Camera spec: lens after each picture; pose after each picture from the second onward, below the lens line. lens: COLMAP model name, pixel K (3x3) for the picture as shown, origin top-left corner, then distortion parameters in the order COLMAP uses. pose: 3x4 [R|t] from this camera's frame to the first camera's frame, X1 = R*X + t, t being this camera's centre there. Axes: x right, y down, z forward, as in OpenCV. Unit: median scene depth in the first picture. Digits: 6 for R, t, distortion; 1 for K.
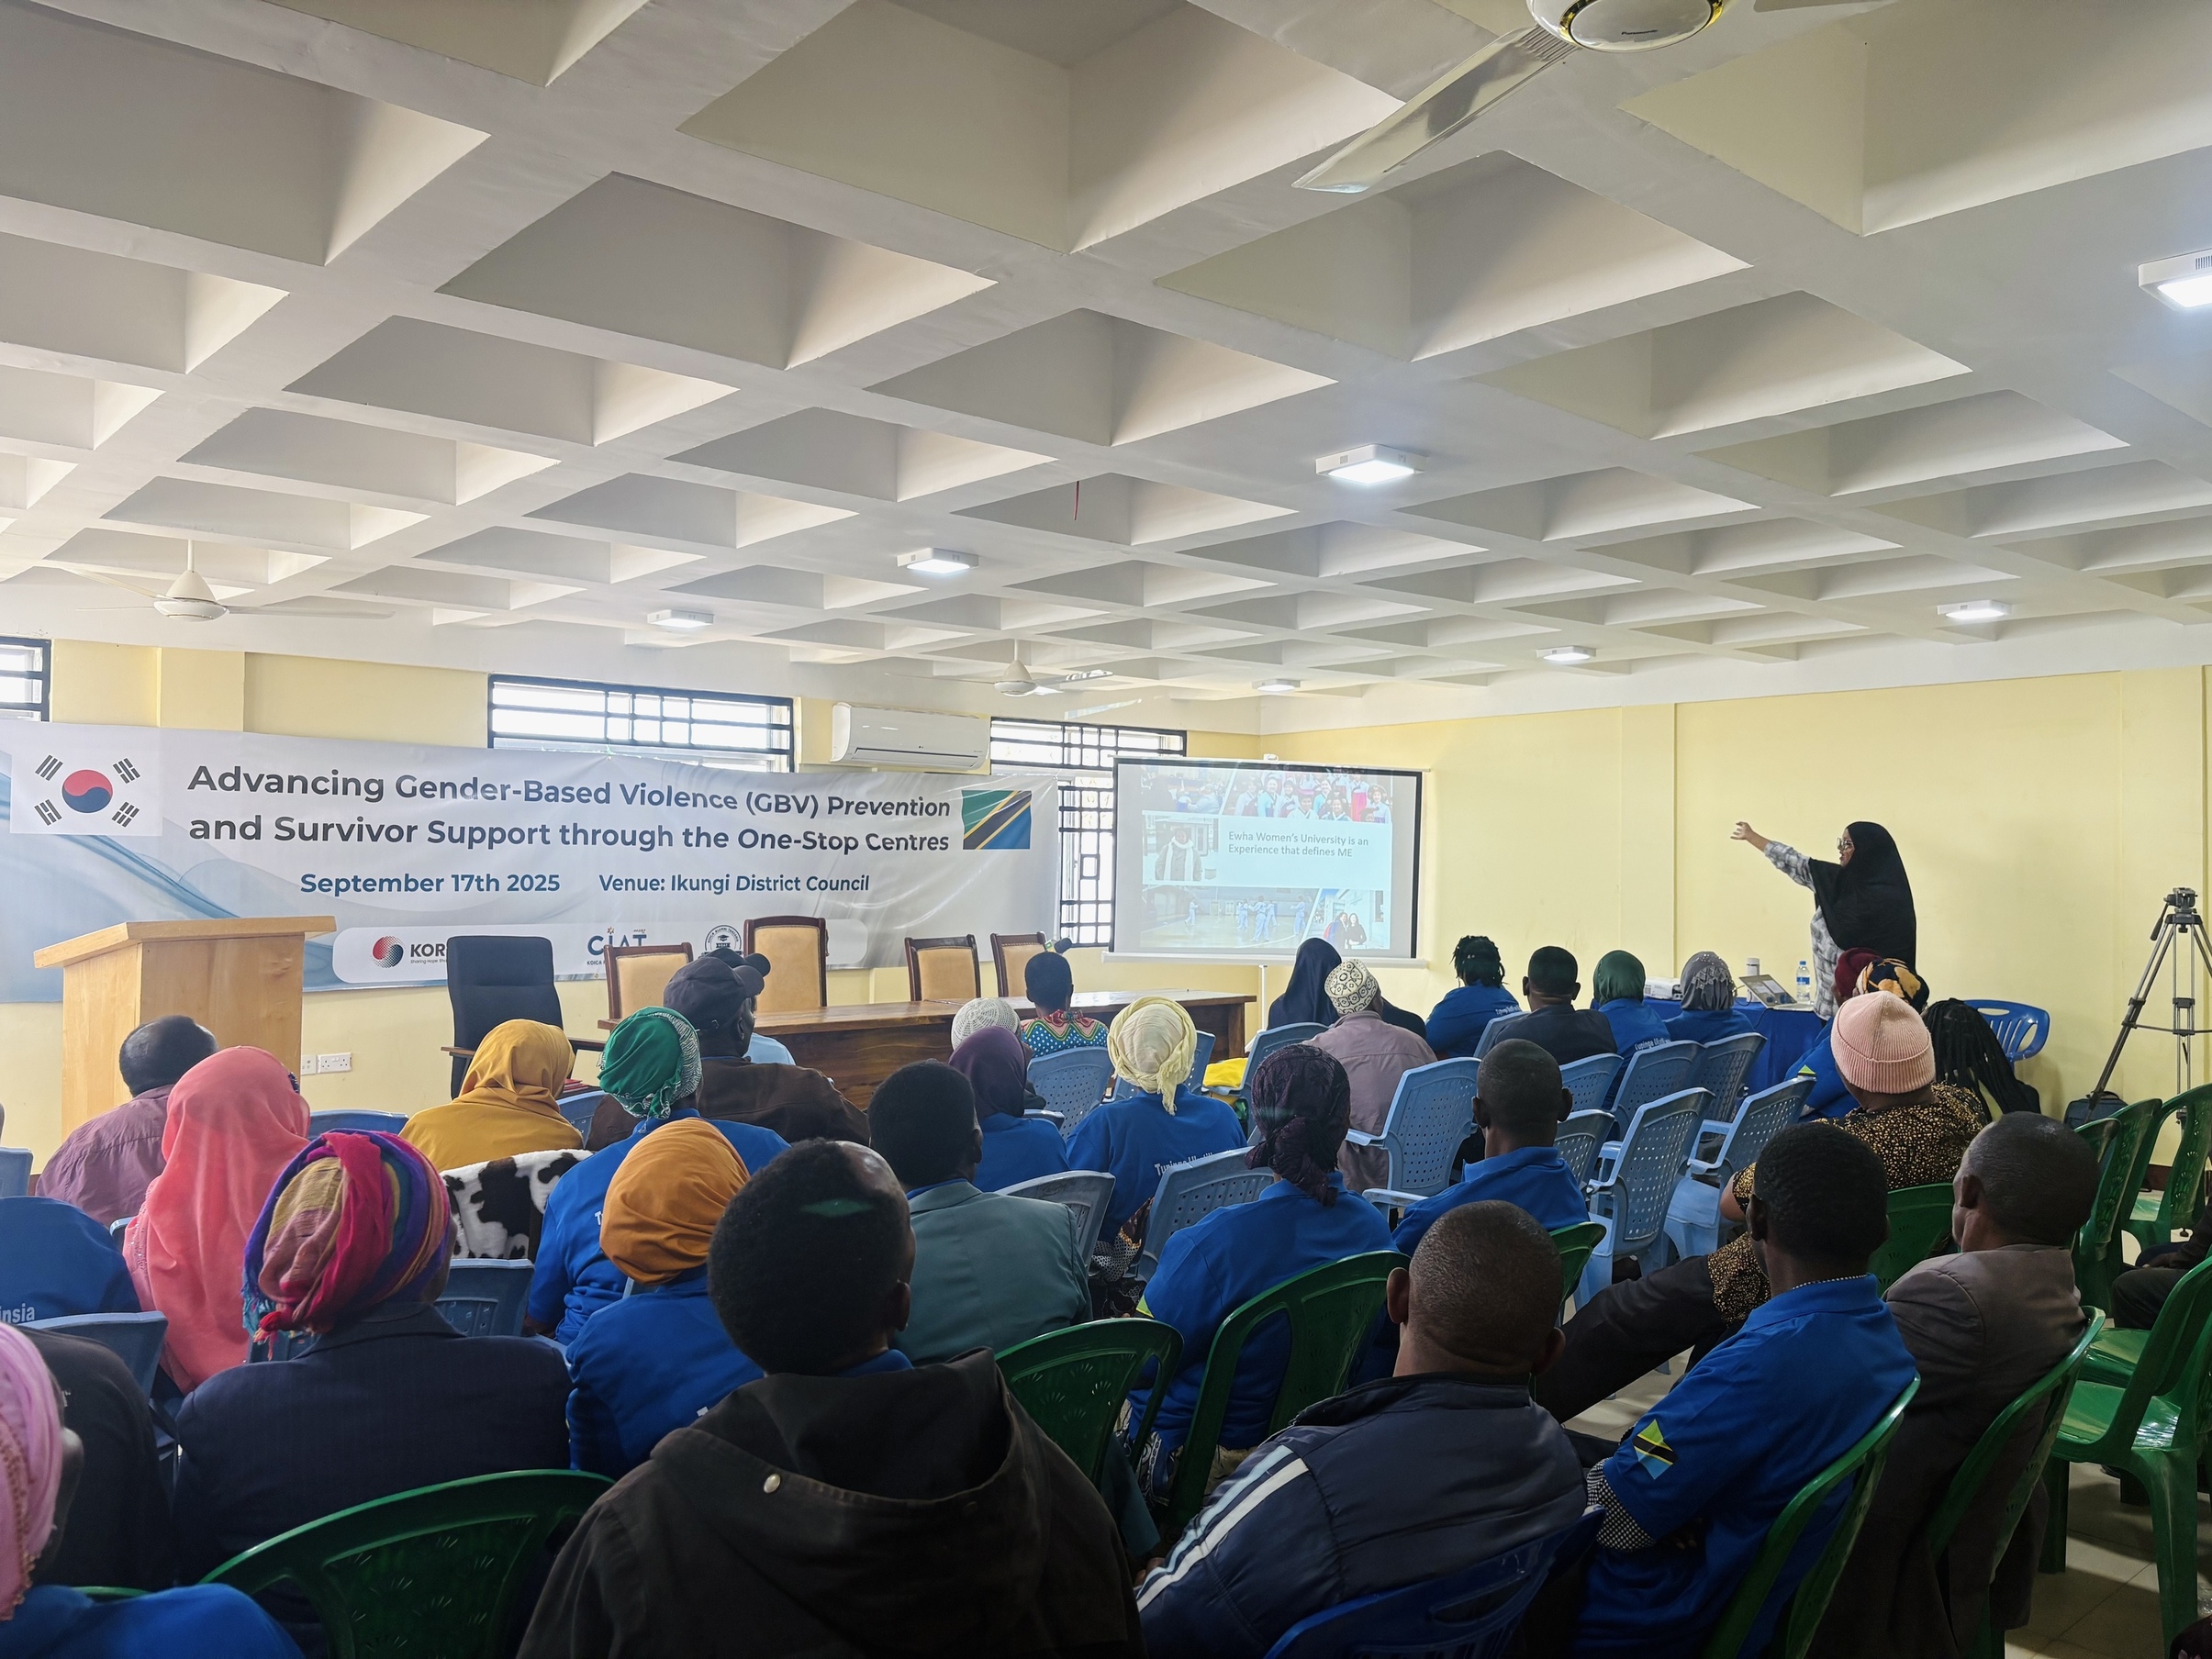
lens RADIAL K [[1711.9, 0, 1107.5], [0, 1711.9, 826.7], [0, 0, 1]] dist [0.005152, 0.001598]
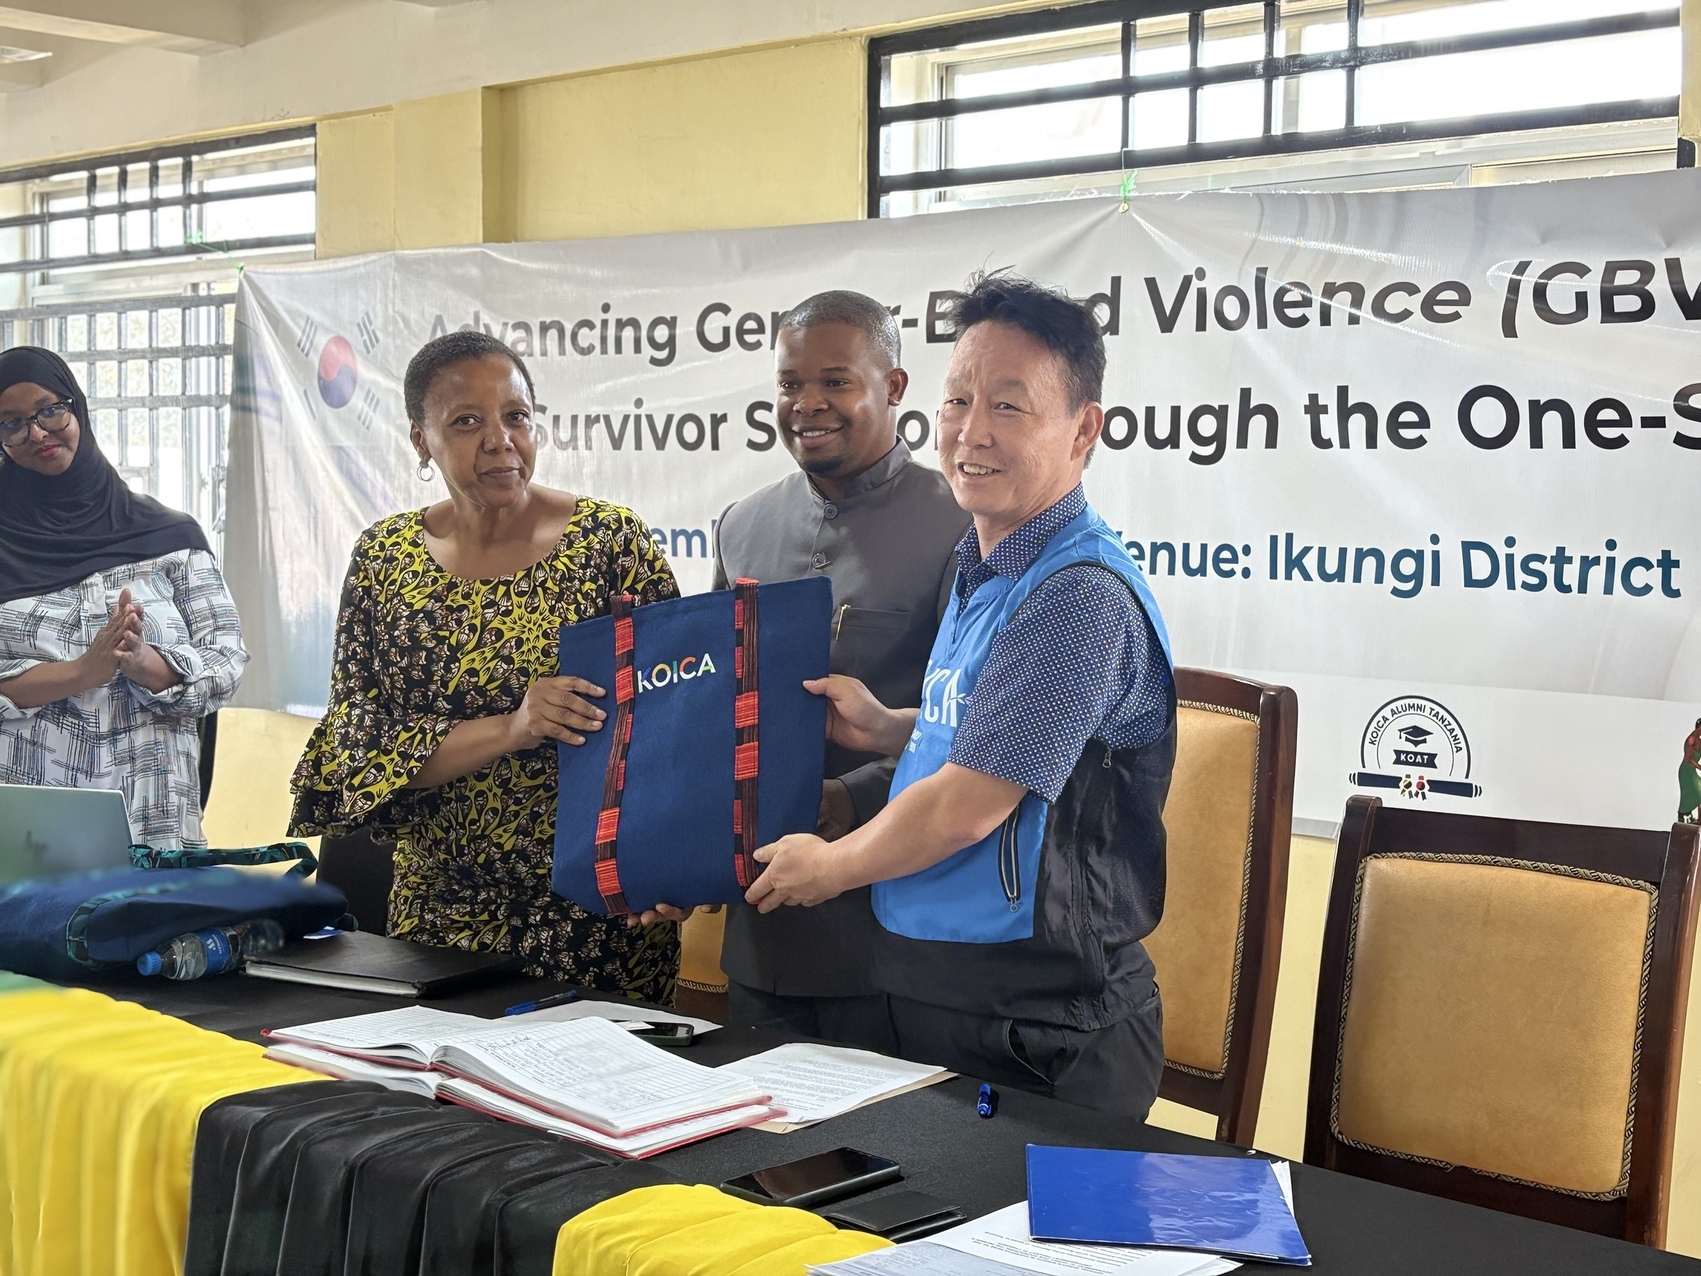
lens RADIAL K [[2329.4, 0, 846.3], [0, 2329.4, 639.8], [0, 0, 1]] dist [0.088730, 0.000000]
pose [[0.150799, 0.064794, -0.986439, 0.194487], [0.020522, 0.997430, 0.068653, 0.015951], [0.988351, -0.030597, 0.149082, 0.861715]]
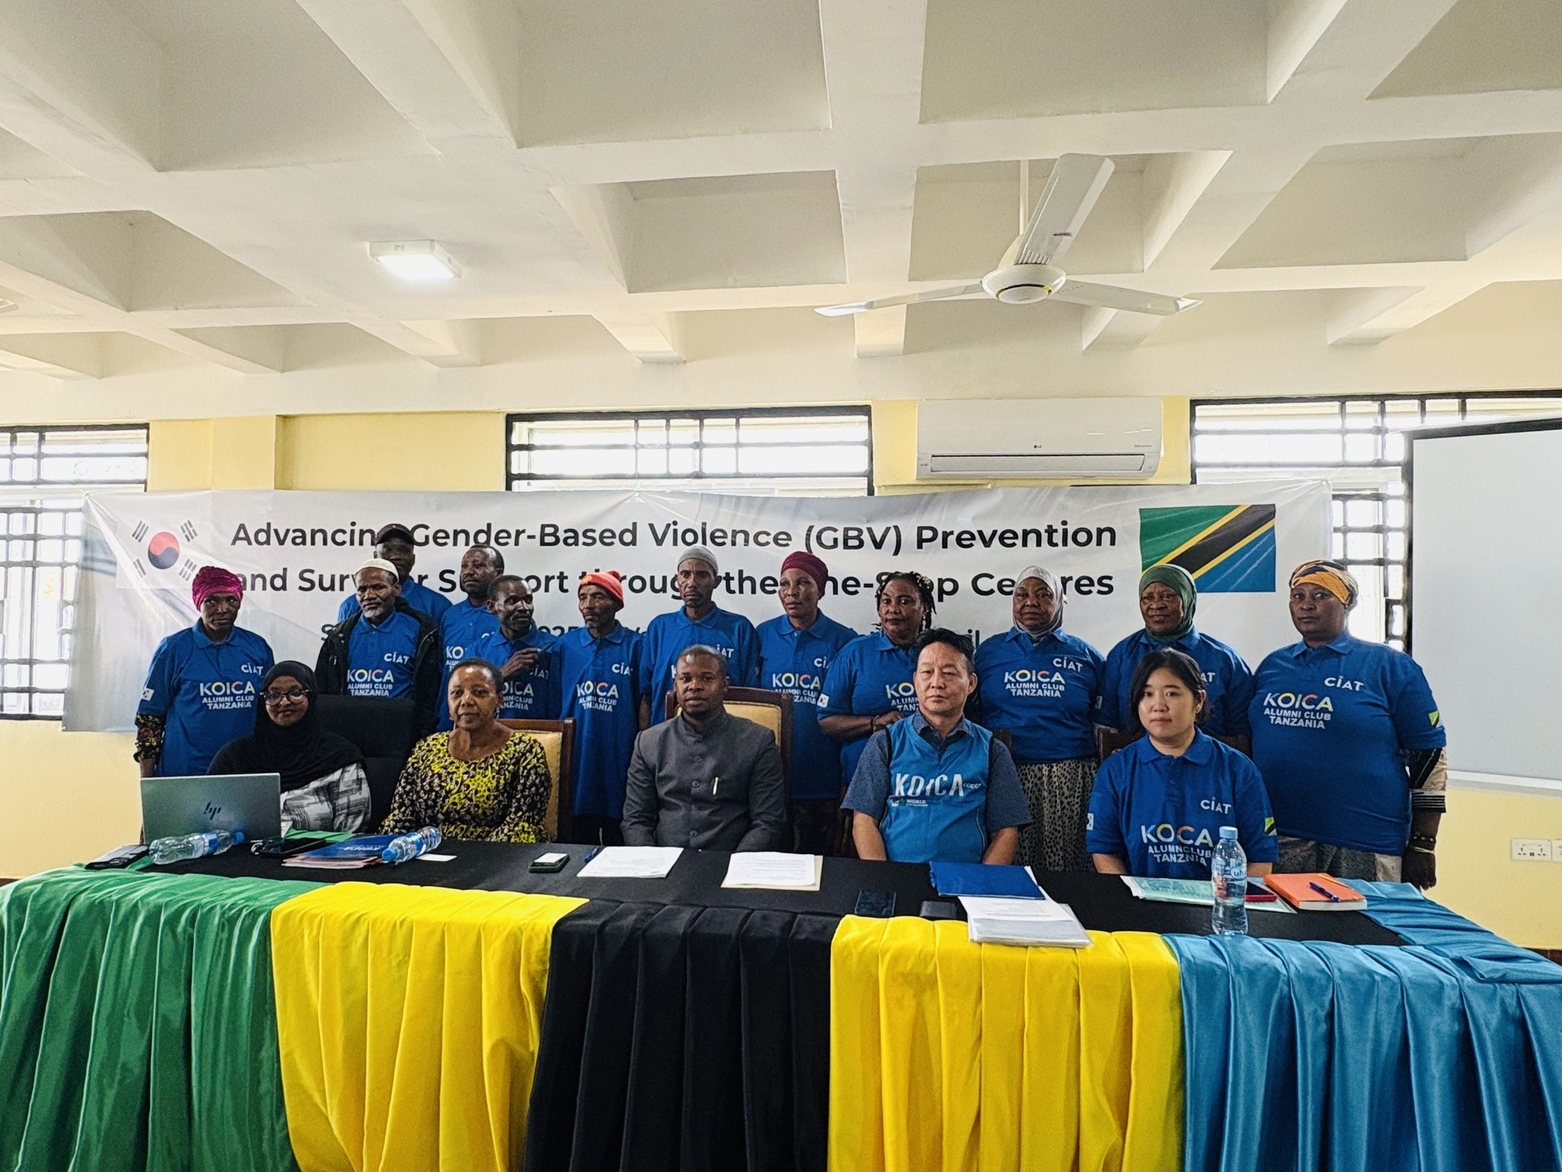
lens RADIAL K [[825.5, 0, 783.6], [0, 825.5, 590.0], [0, 0, 1]] dist [0.003908, 0.001862]
pose [[0.677805, -0.013909, -0.735111, 0.072834], [0.017286, 0.999846, -0.002980, 0.011755], [0.735039, -0.010687, 0.677941, 0.762886]]
